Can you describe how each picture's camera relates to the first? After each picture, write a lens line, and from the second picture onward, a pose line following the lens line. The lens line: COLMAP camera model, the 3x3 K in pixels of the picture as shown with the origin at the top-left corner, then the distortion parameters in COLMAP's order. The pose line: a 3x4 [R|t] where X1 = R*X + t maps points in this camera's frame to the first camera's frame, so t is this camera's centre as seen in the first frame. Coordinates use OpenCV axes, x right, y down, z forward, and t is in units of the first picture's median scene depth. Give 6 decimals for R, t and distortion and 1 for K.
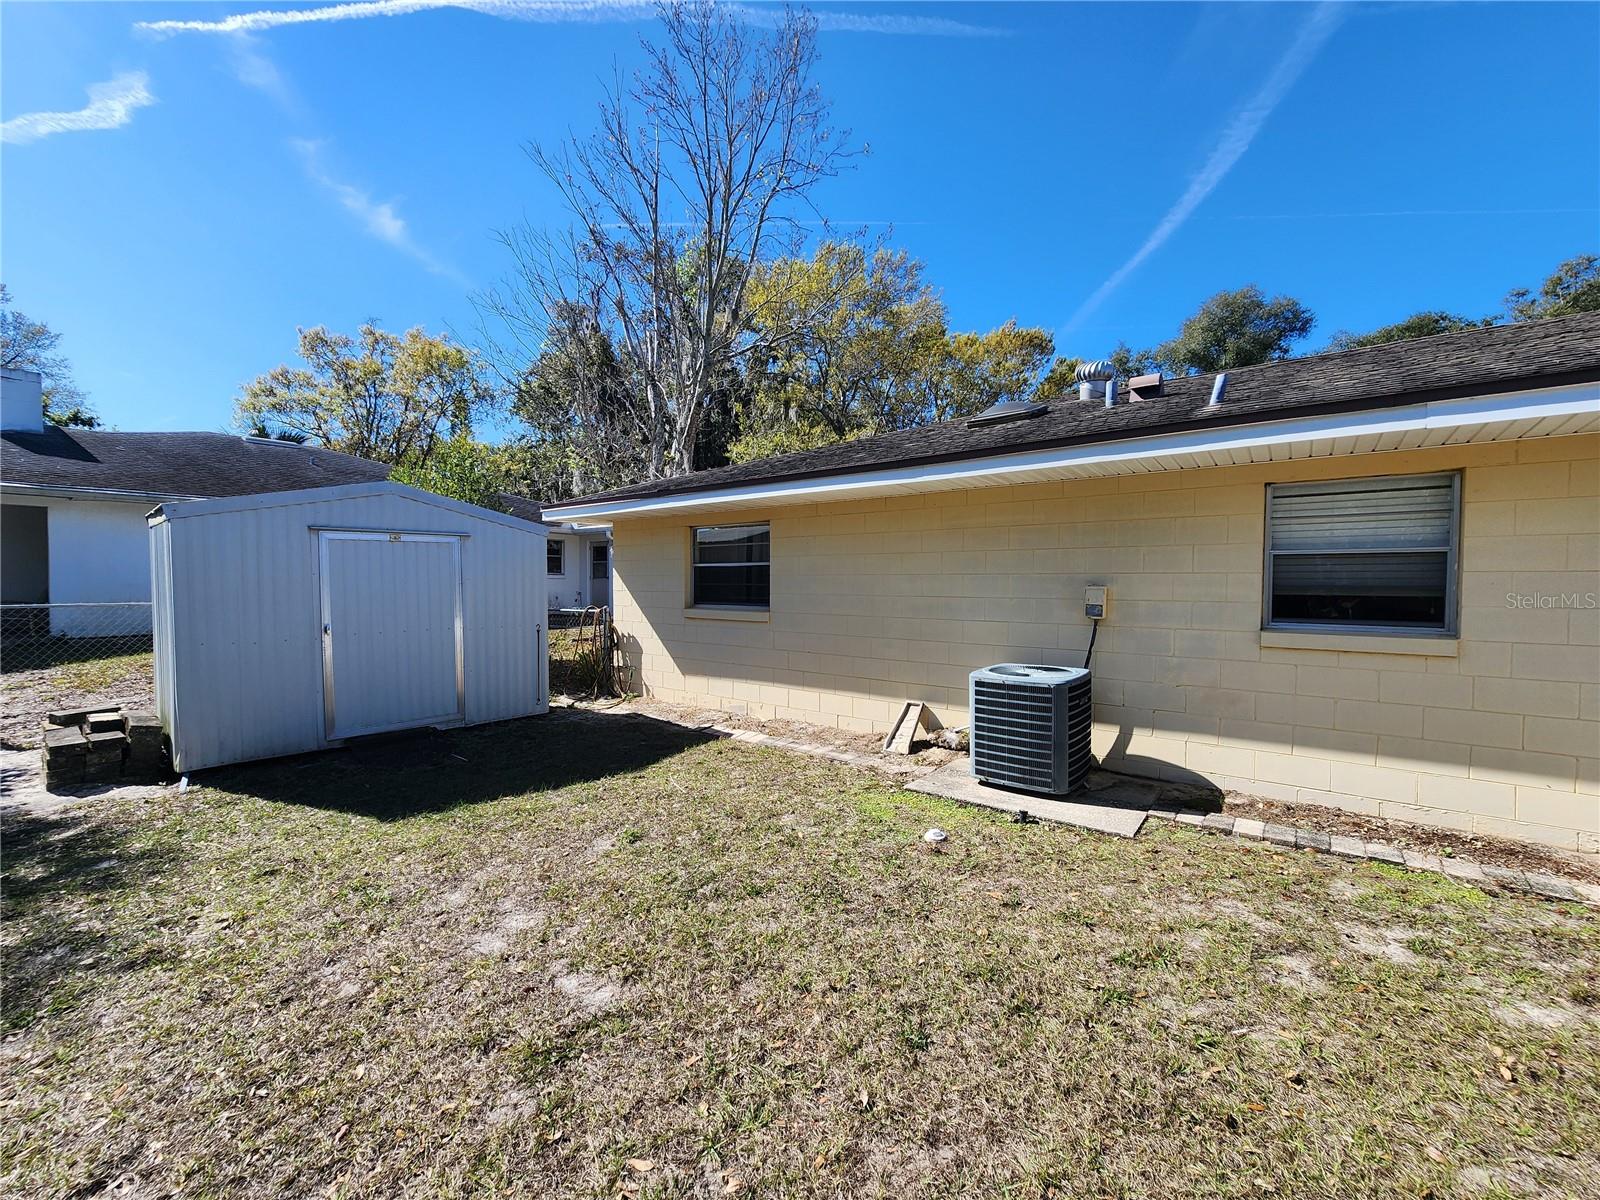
lens RADIAL K [[656.9, 0, 784.9], [0, 656.9, 601.3], [0, 0, 1]] dist [-0.001659, 0.000481]
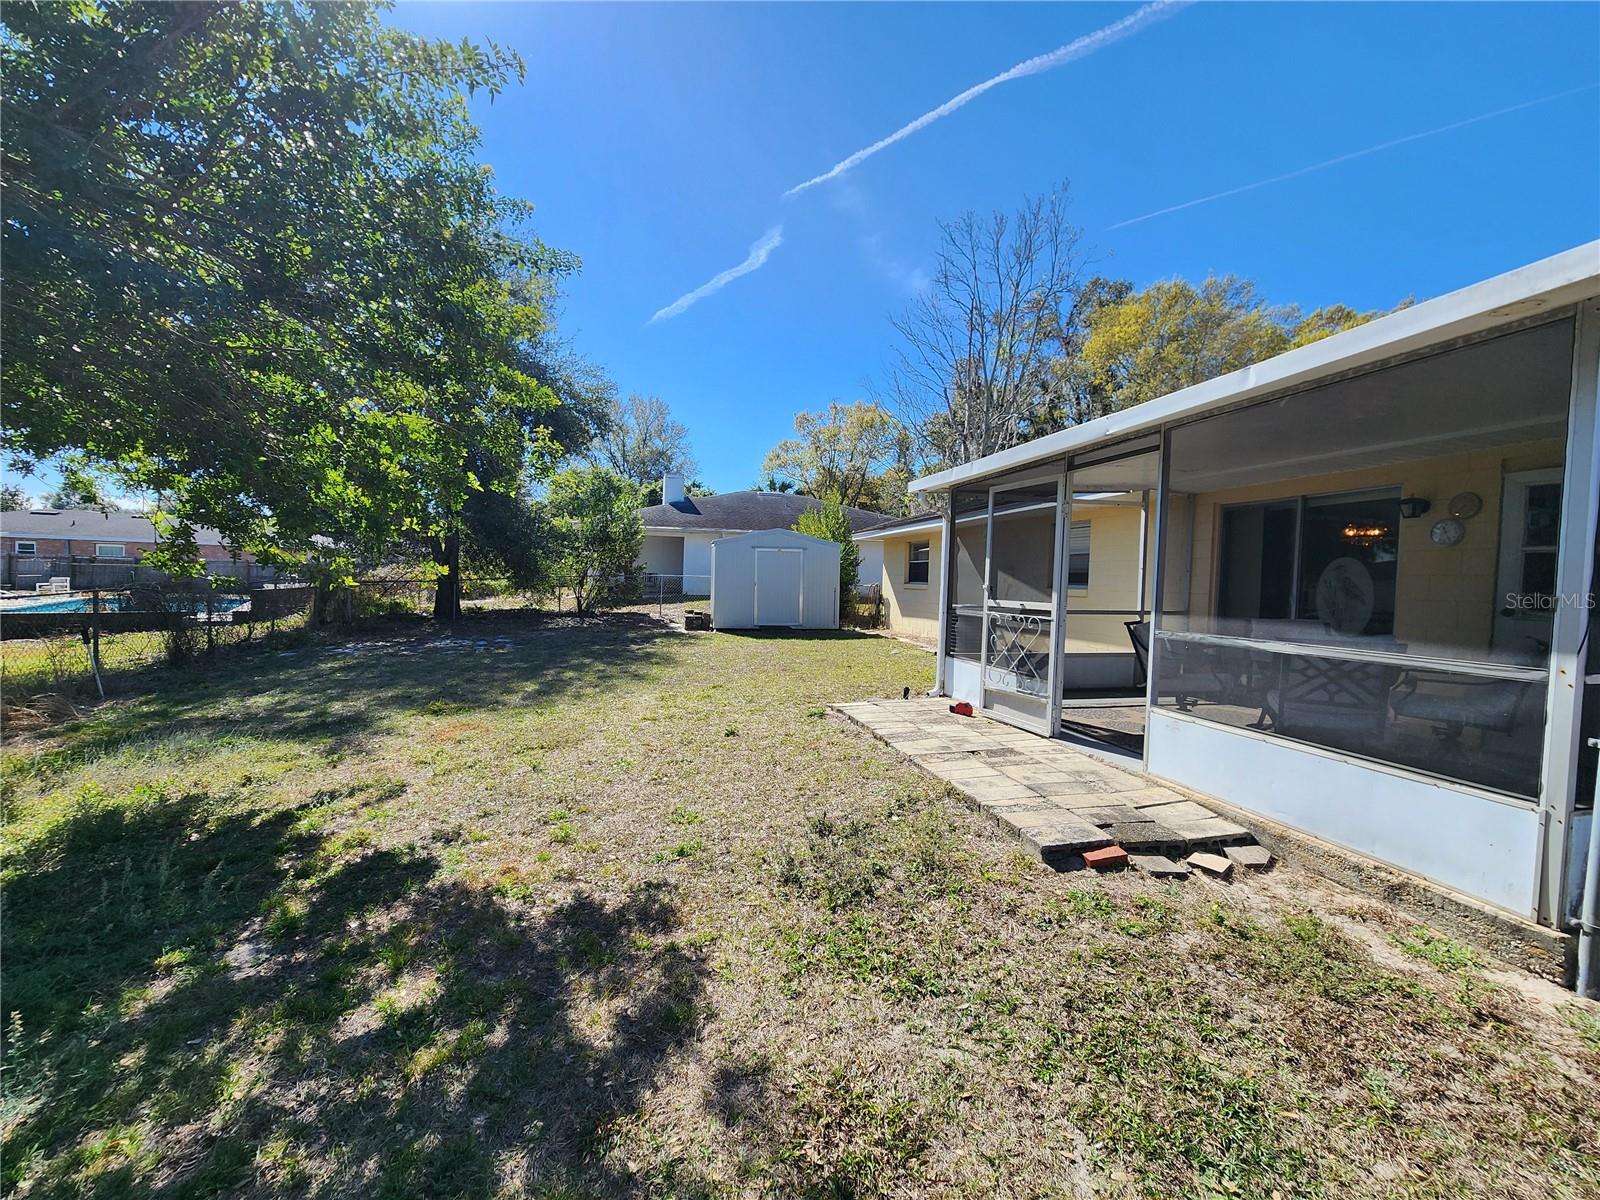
lens RADIAL K [[656.9, 0, 799.5], [0, 656.9, 605.3], [0, 0, 1]] dist [-0.001659, 0.000481]
pose [[0.793250, 0.052331, -0.606643, 0.765012], [-0.052952, 0.998454, 0.016890, 0.054544], [0.606589, 0.018725, 0.794795, -0.734866]]
